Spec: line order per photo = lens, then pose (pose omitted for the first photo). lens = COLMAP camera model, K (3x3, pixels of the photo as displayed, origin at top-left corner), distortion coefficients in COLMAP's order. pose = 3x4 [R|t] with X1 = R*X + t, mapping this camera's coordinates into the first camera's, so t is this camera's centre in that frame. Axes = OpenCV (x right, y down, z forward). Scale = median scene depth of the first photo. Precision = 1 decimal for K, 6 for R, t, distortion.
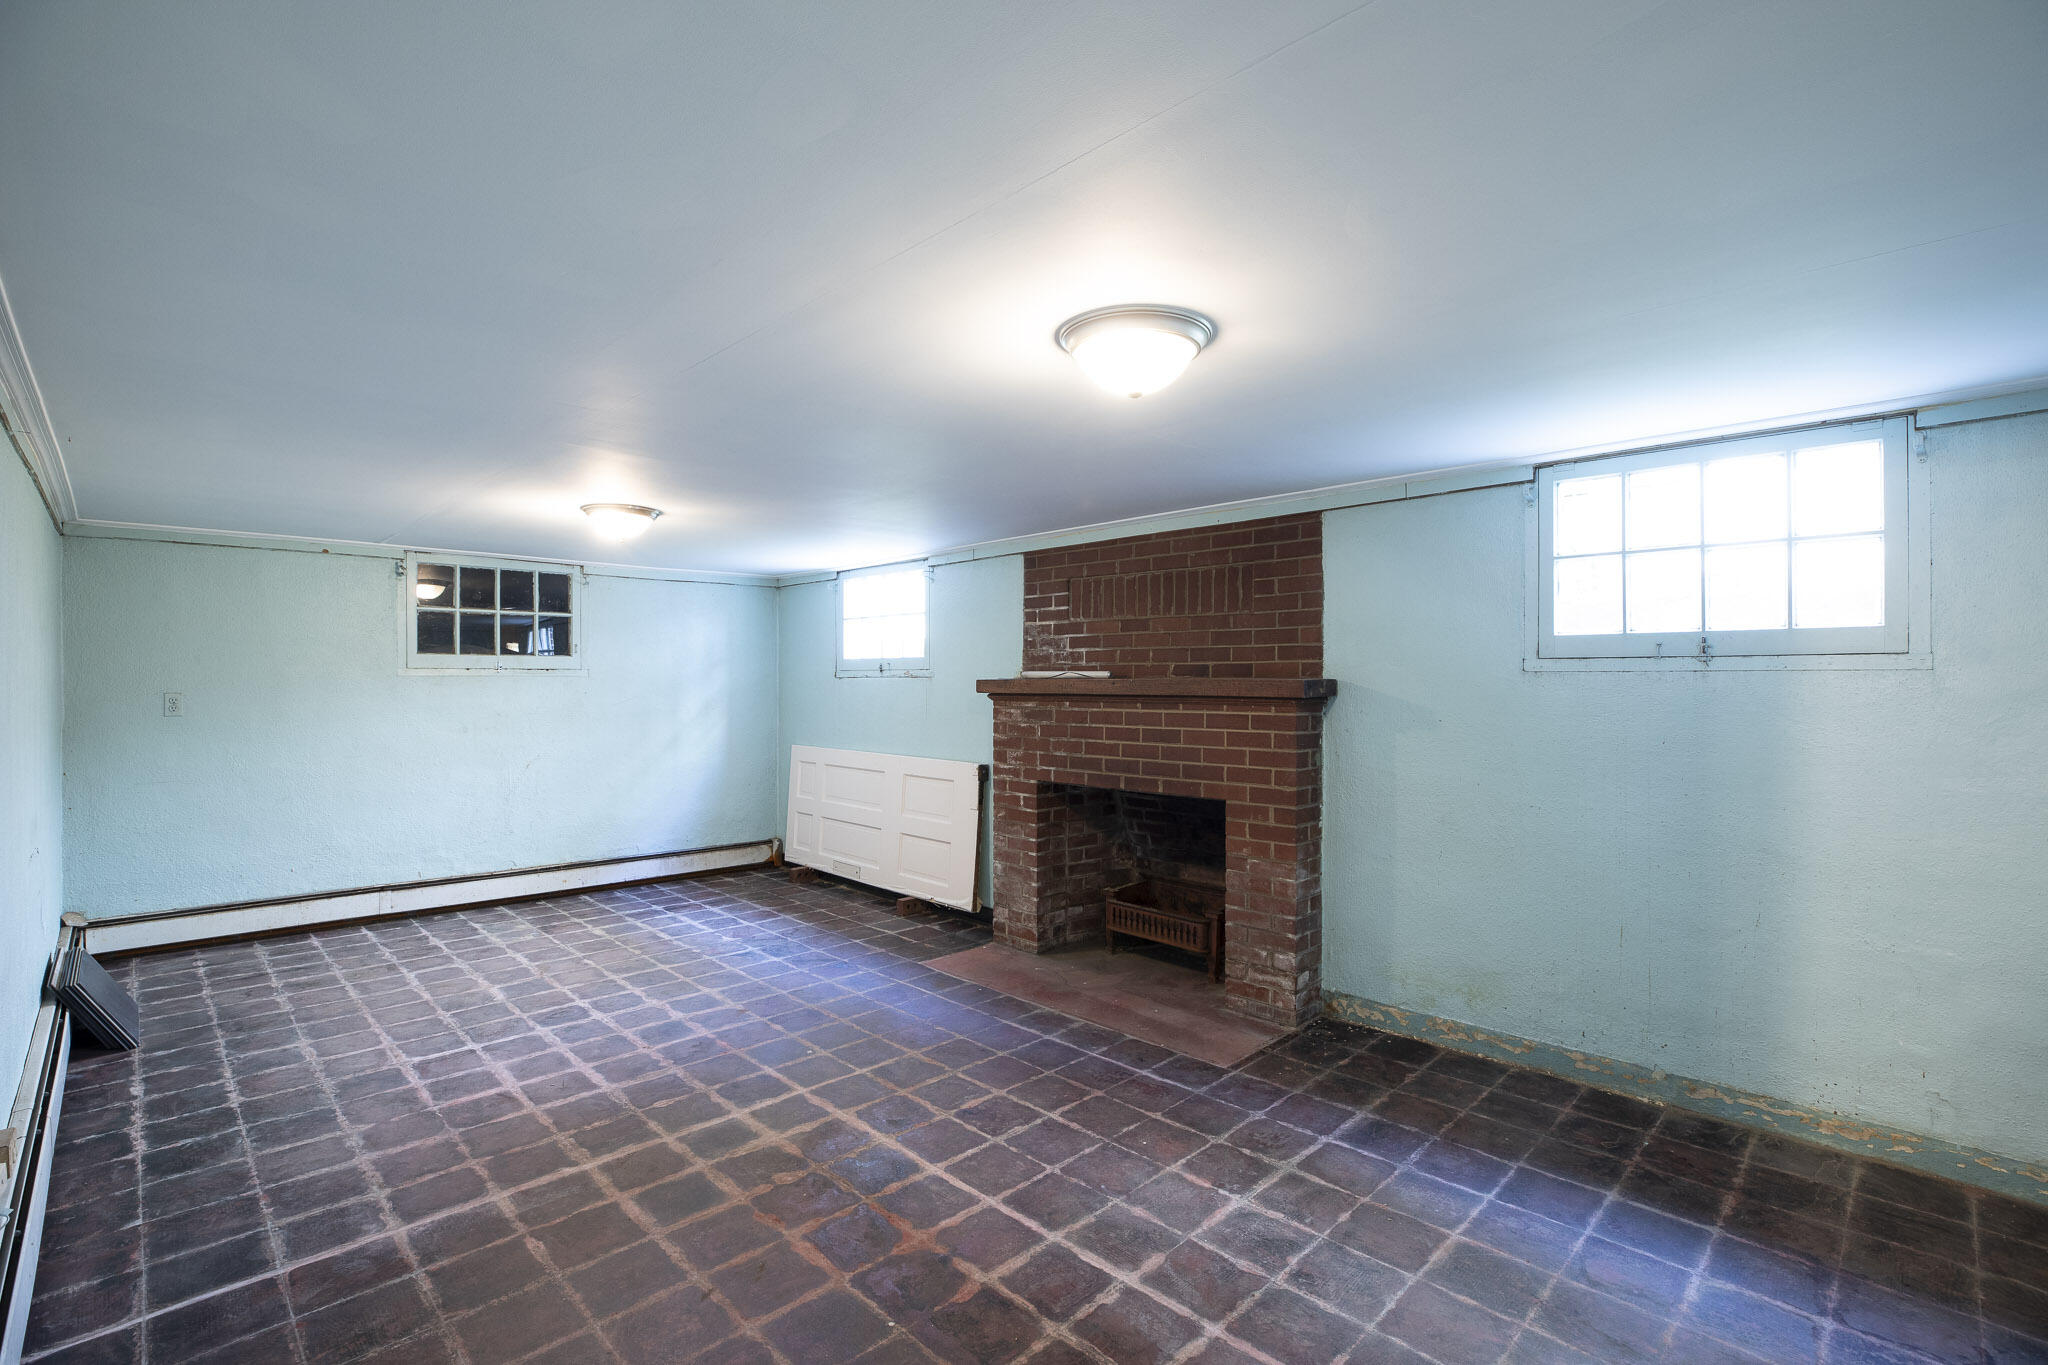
lens RADIAL K [[942.0, 0, 1012.6], [0, 942.0, 684.7], [0, 0, 1]] dist [-0.017178, 0.002021]
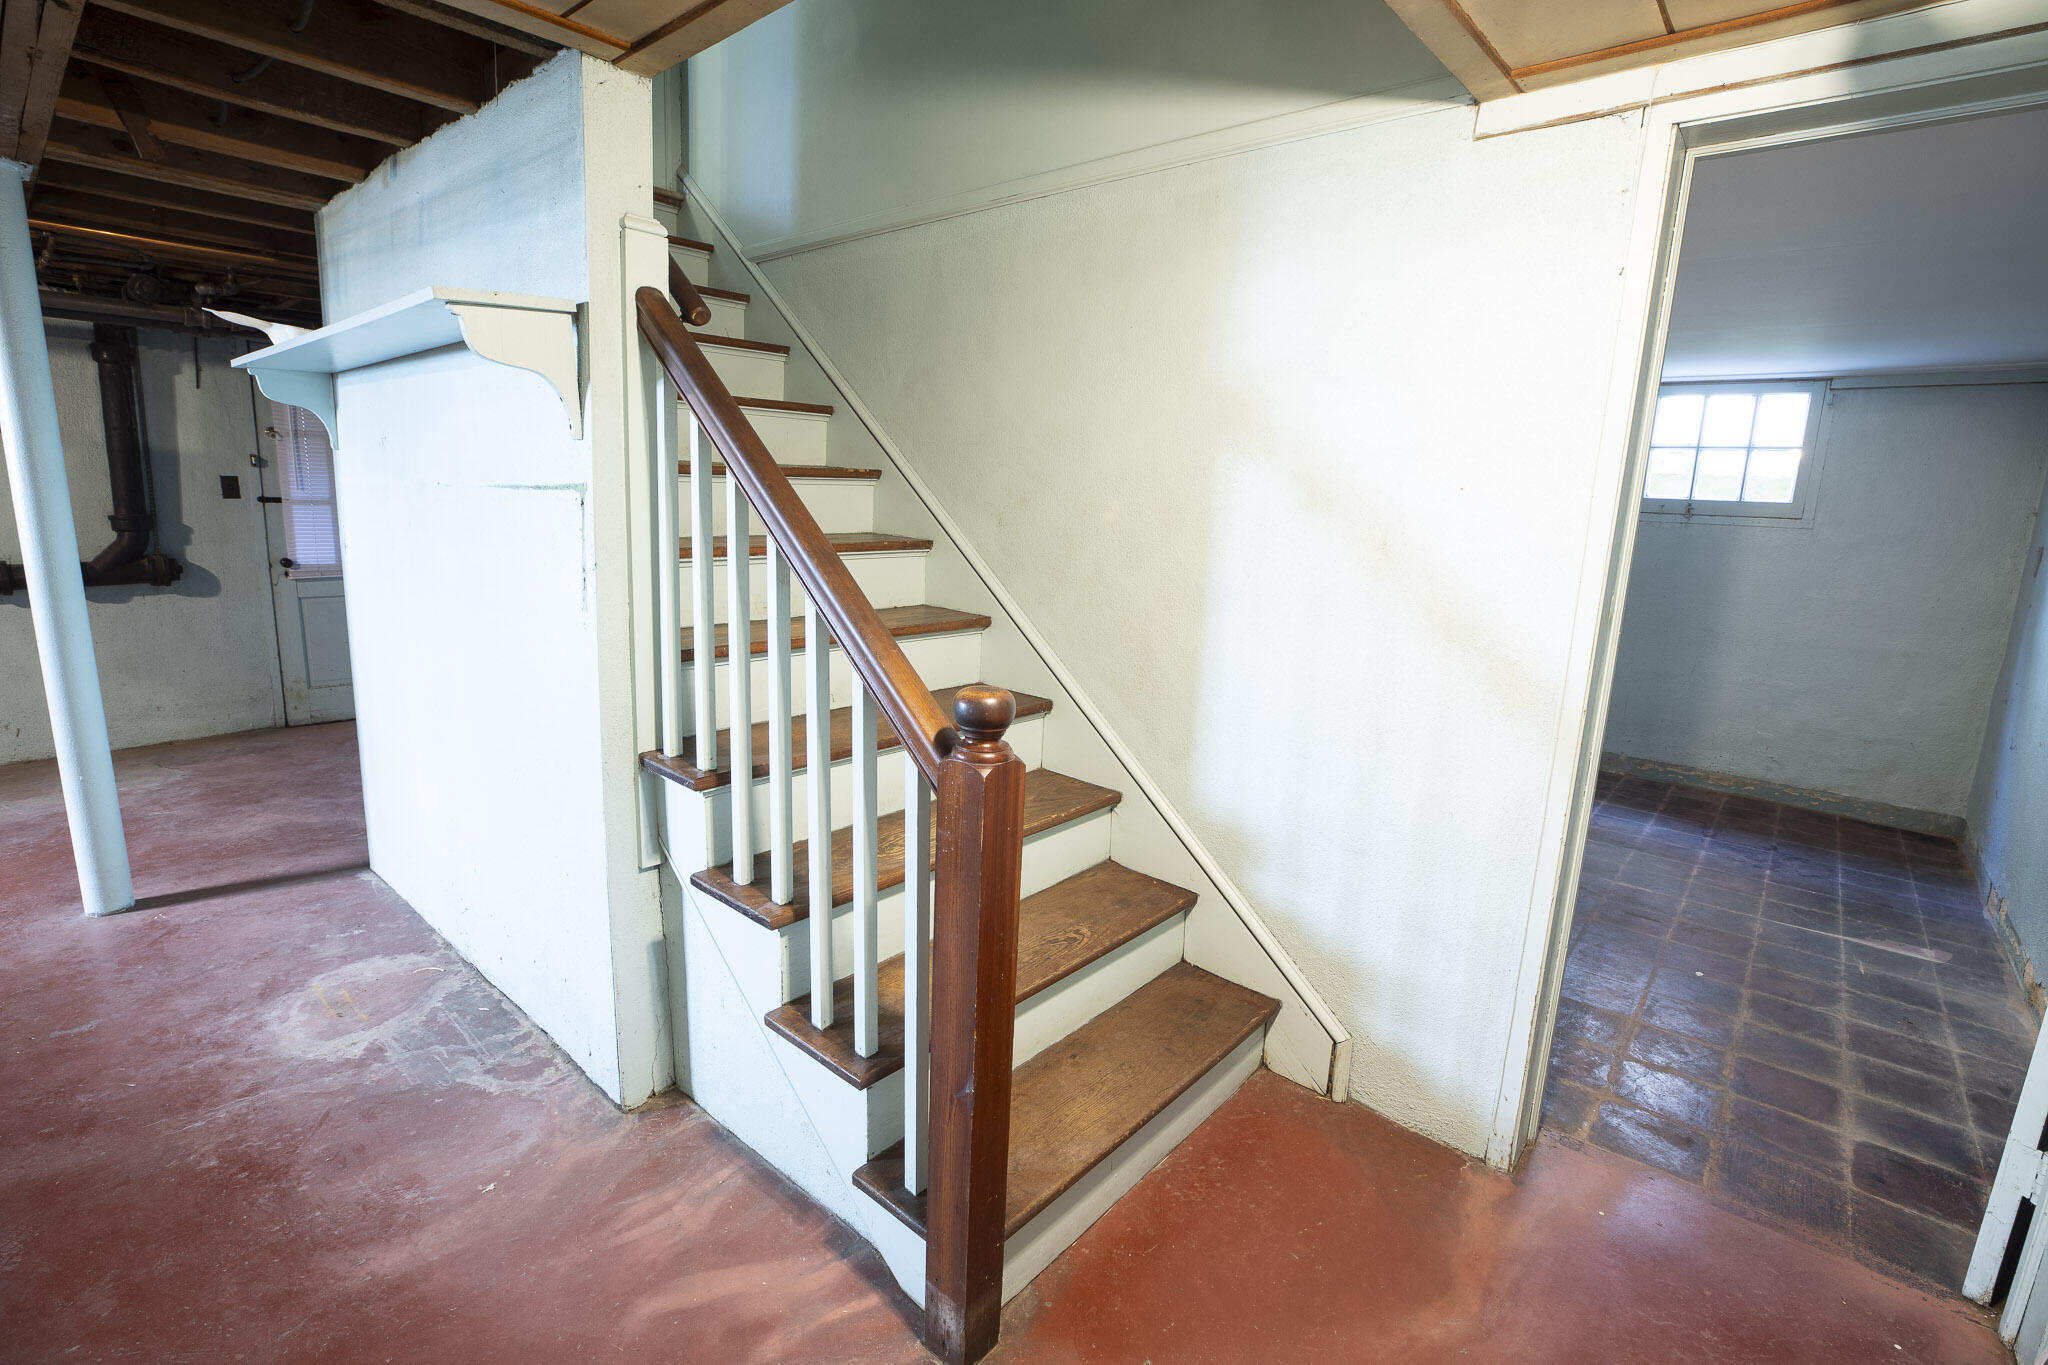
lens RADIAL K [[942.0, 0, 1034.8], [0, 942.0, 679.2], [0, 0, 1]] dist [-0.017178, 0.002021]
pose [[0.995350, 0.027836, 0.092211, -0.629474], [-0.044556, 0.981809, 0.184570, 0.002481], [-0.085396, -0.187820, 0.978484, -0.652984]]
